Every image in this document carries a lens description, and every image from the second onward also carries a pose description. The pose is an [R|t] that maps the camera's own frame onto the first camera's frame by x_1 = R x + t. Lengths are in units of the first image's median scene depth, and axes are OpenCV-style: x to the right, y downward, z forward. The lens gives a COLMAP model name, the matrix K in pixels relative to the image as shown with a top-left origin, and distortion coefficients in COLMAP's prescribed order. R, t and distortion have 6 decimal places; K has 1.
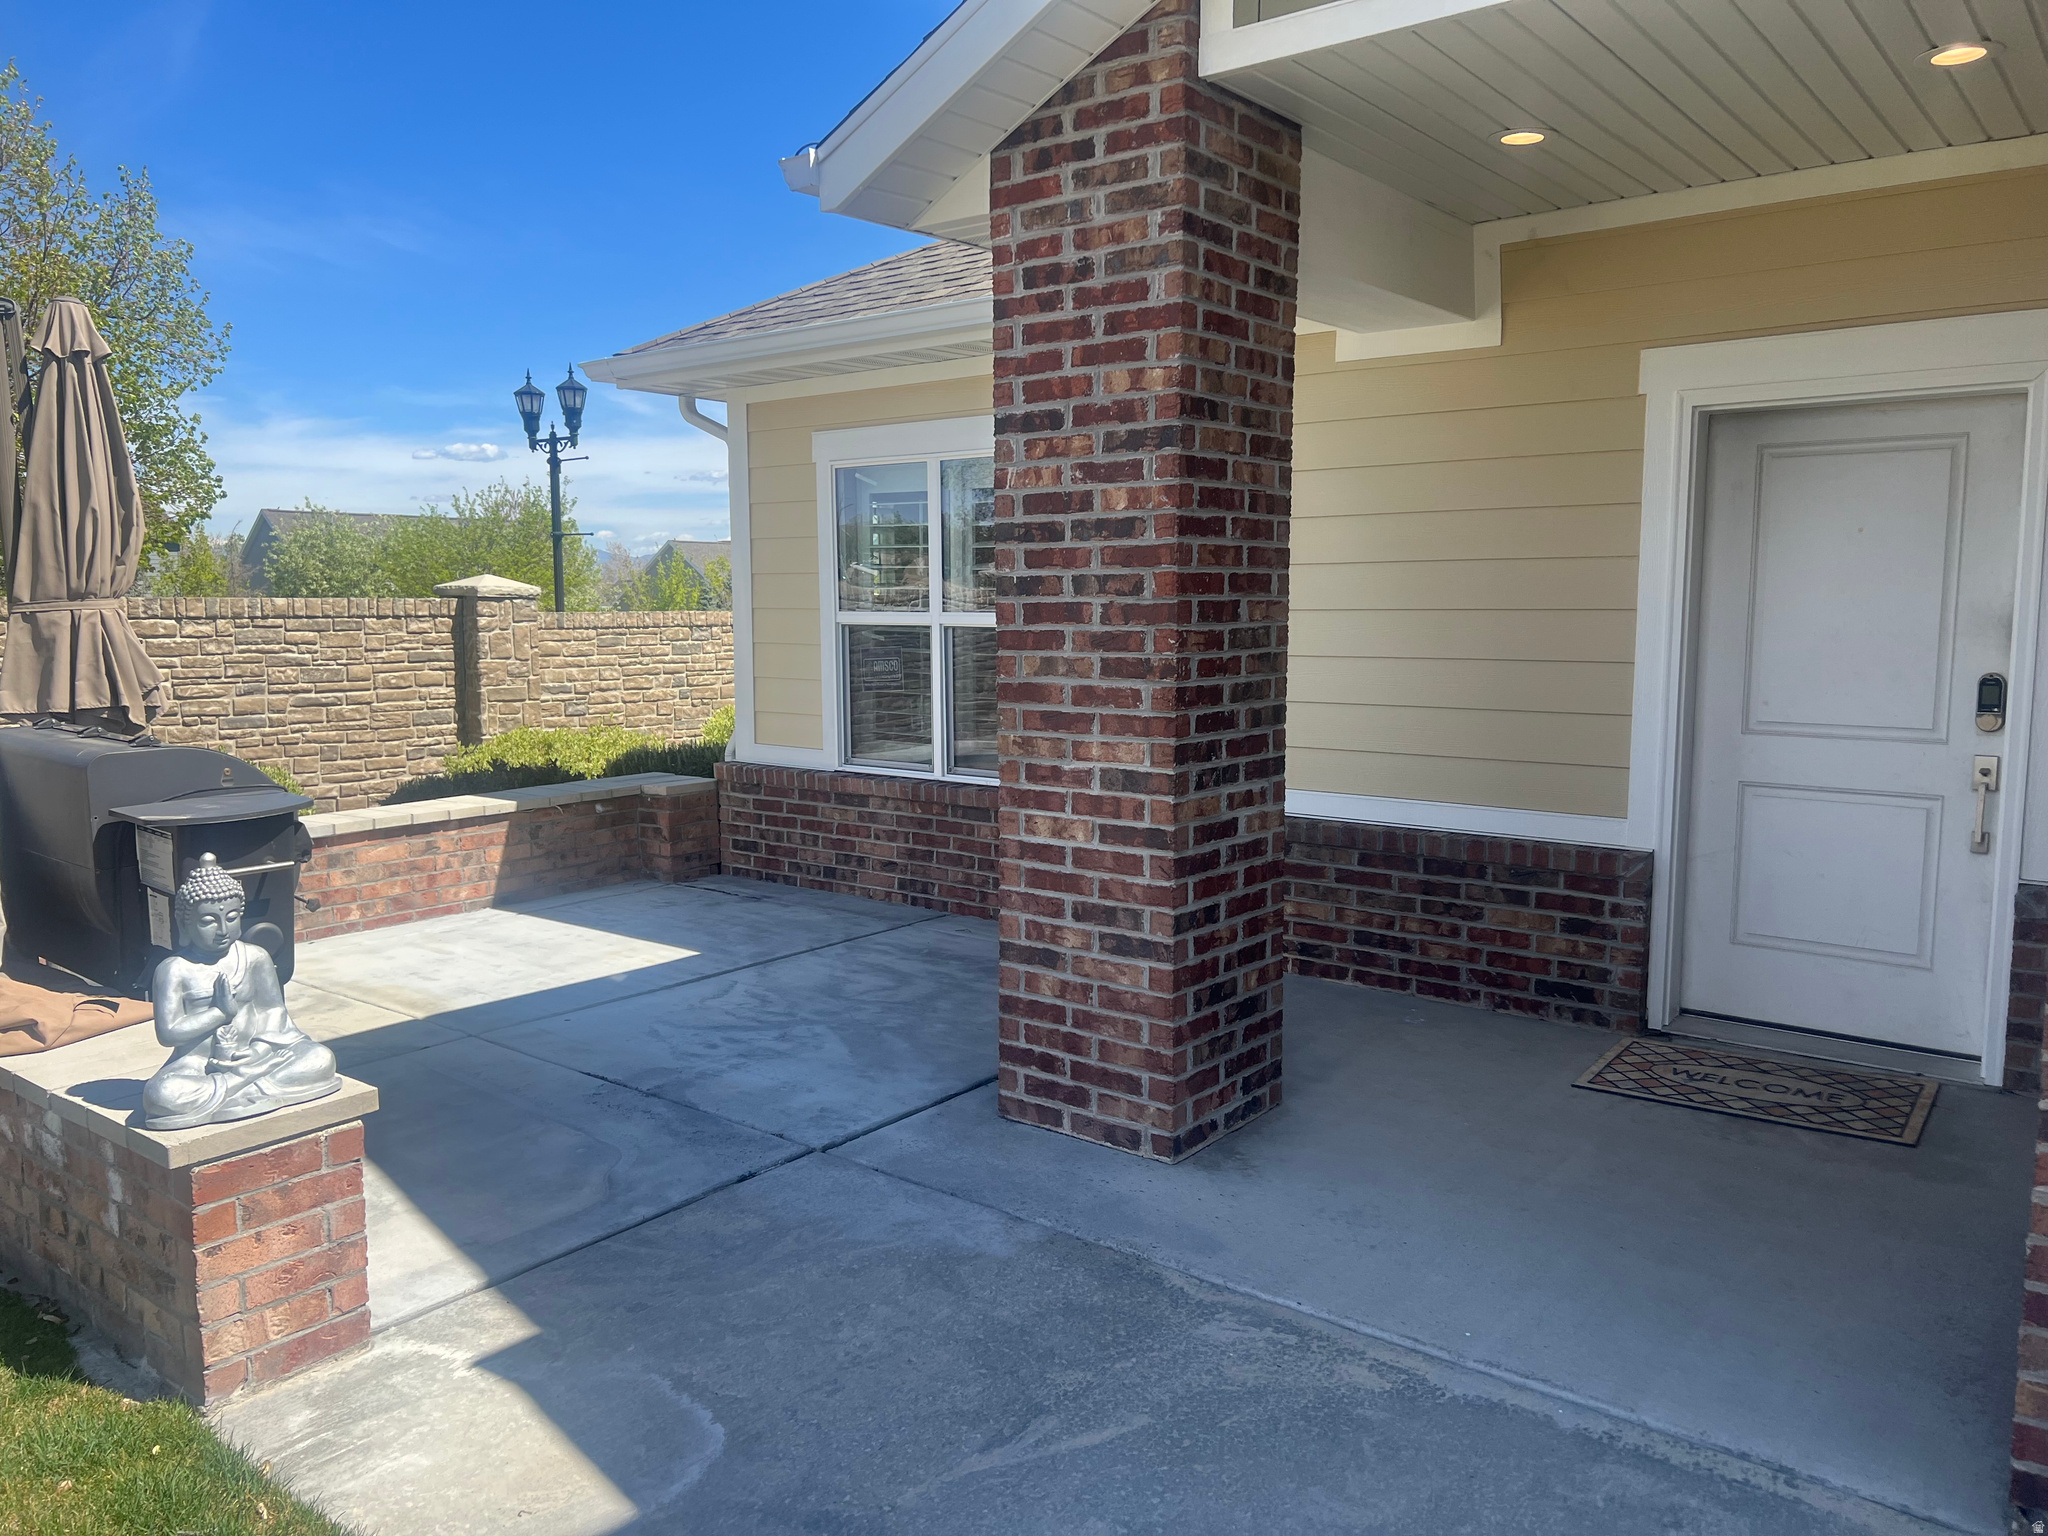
lens RADIAL K [[1539.9, 0, 1003.5], [0, 1539.9, 773.8], [0, 0, 1]] dist [0.041244, -0.012670]
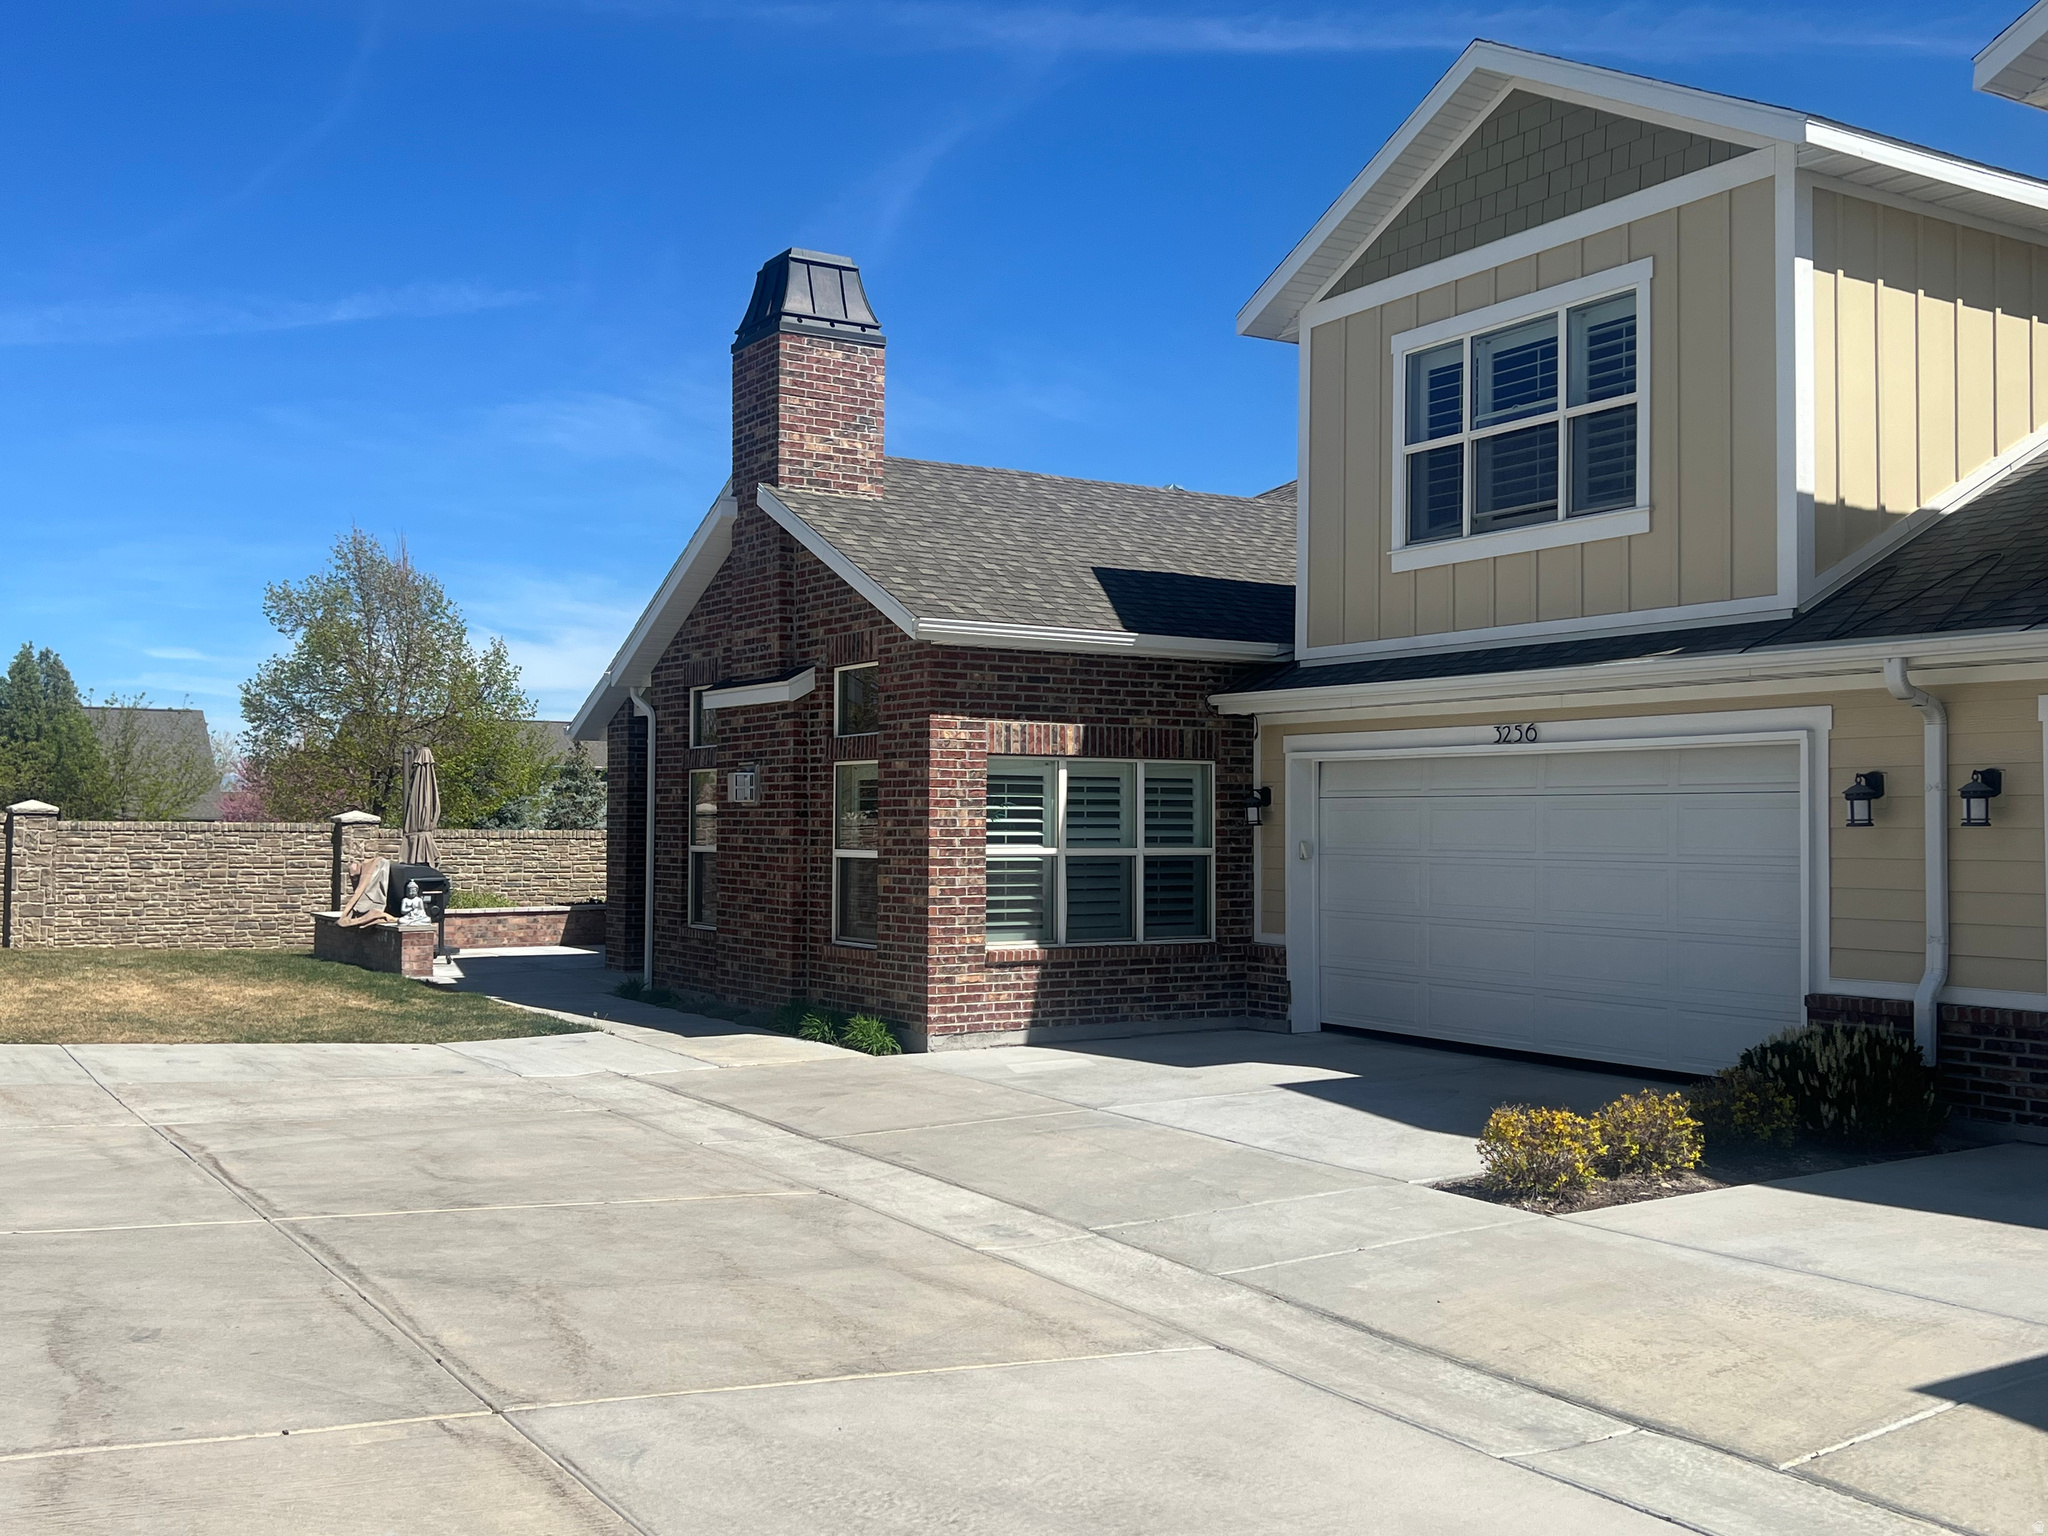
lens RADIAL K [[2008.4, 0, 1024.7], [0, 2008.4, 779.1], [0, 0, 1]] dist [0.027535, 0.000000]
pose [[0.944867, 0.001717, -0.327450, 2.834566], [-0.046456, 0.990574, -0.128857, 0.381110], [0.324143, 0.136965, 0.936041, -3.670306]]
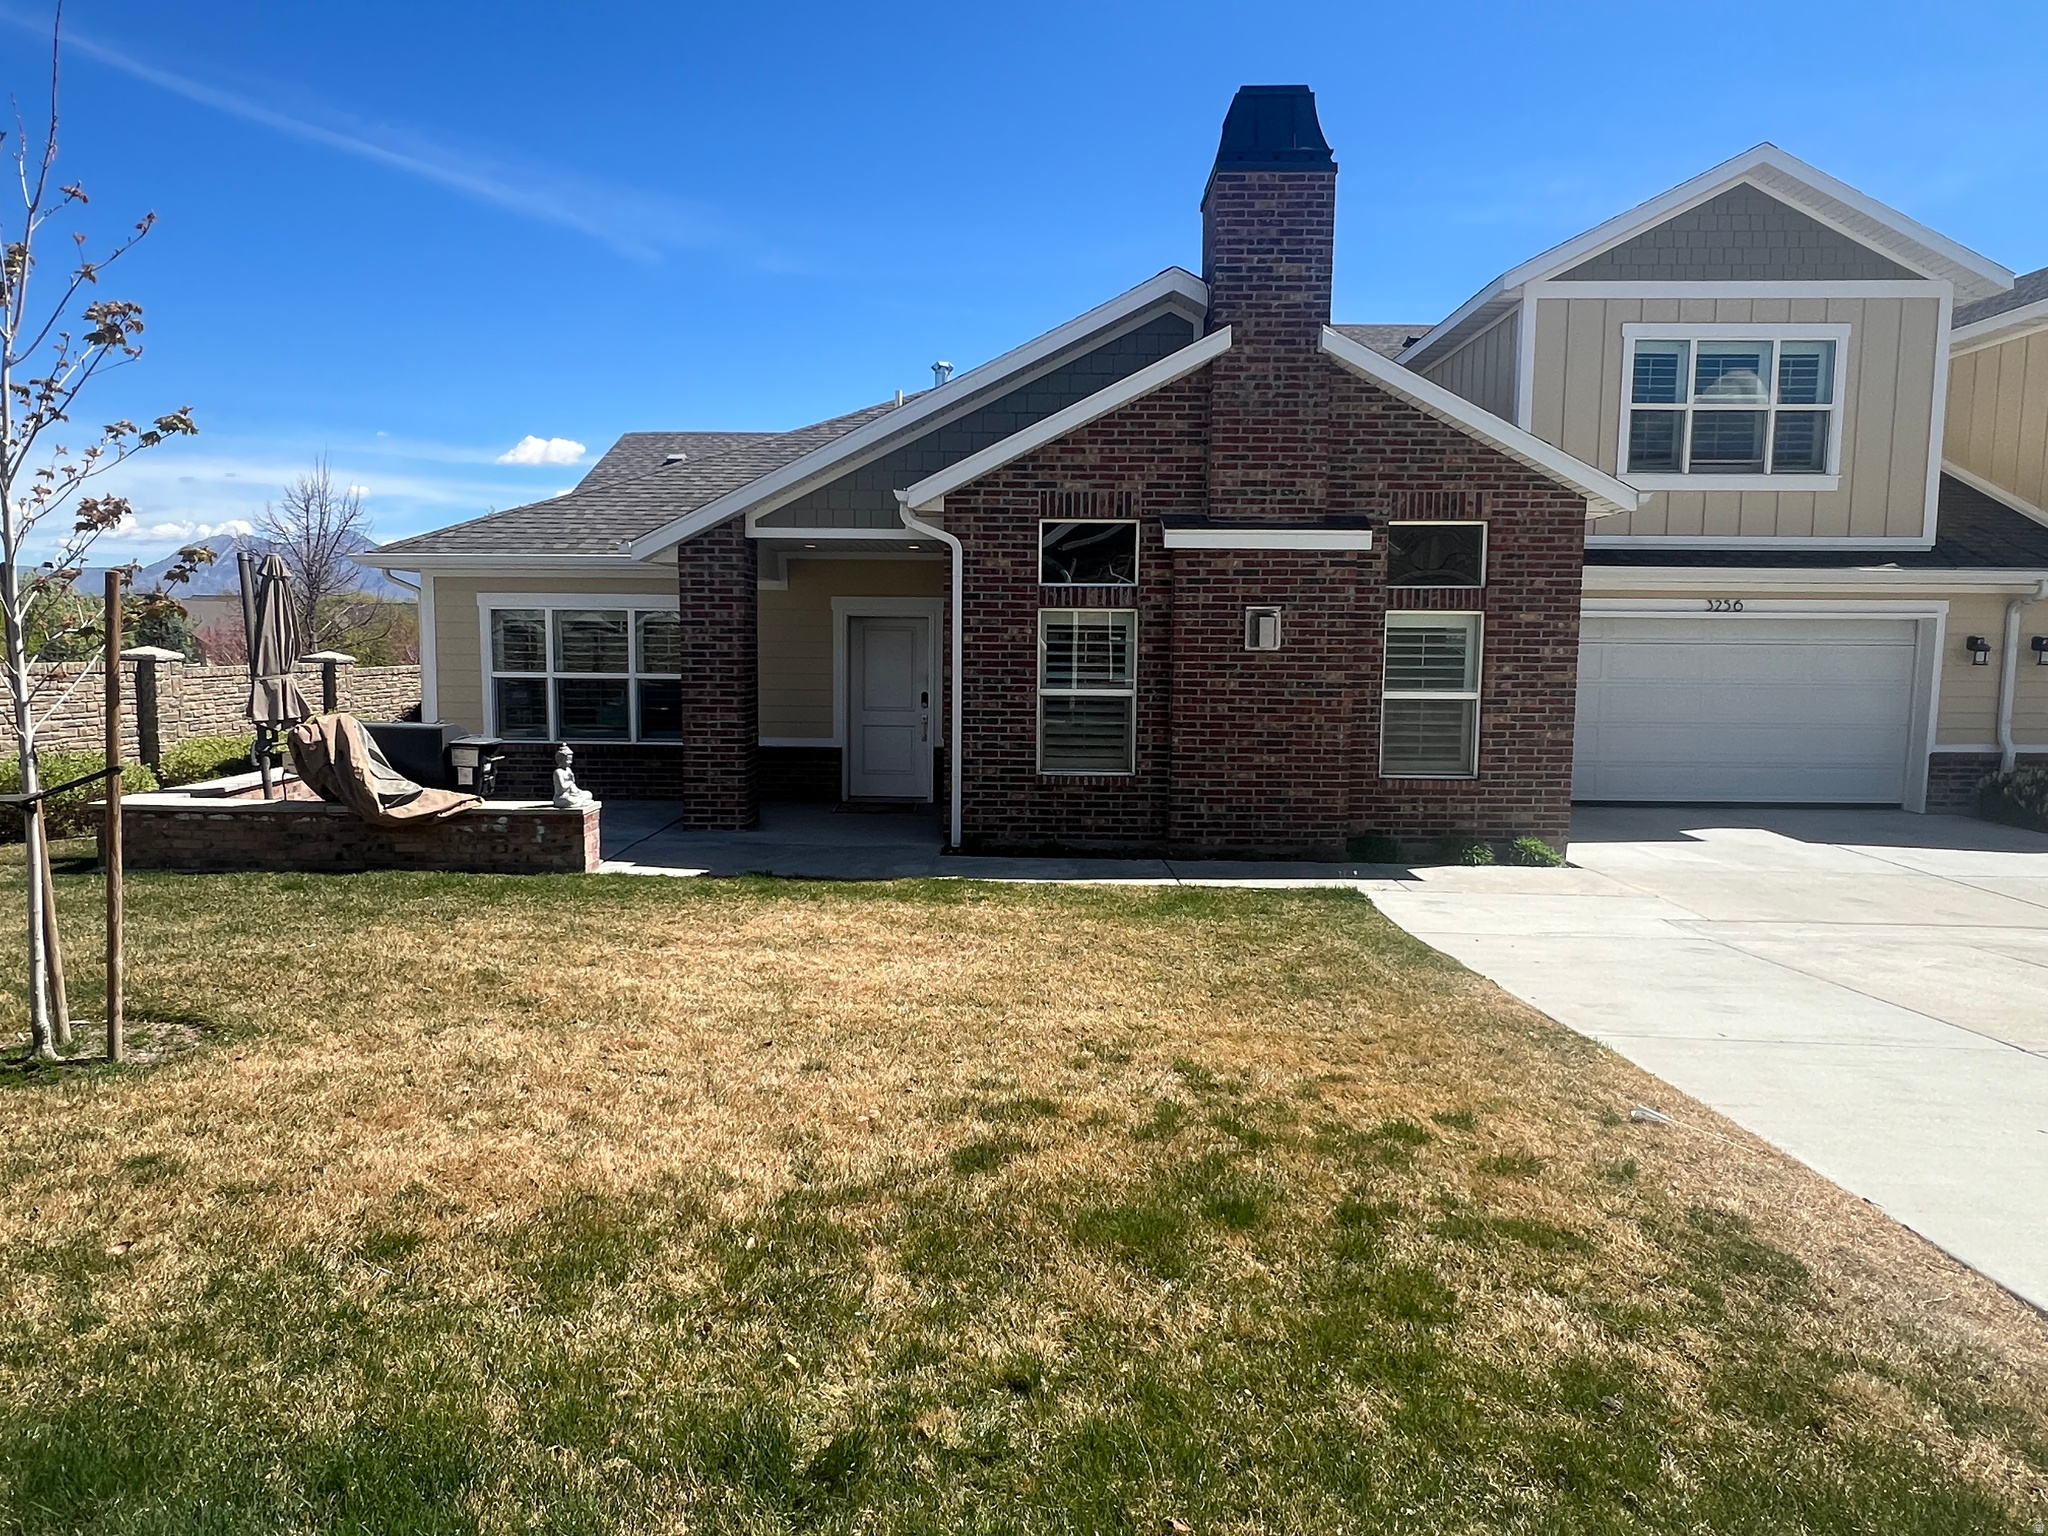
lens RADIAL K [[1240.2, 0, 1024.3], [0, 1240.2, 761.7], [0, 0, 1]] dist [0.002132, 0.000731]
pose [[0.782215, -0.051681, 0.620862, -1.150775], [0.059509, 0.998195, 0.008116, 0.104333], [-0.620161, 0.030598, 0.783878, -1.637635]]
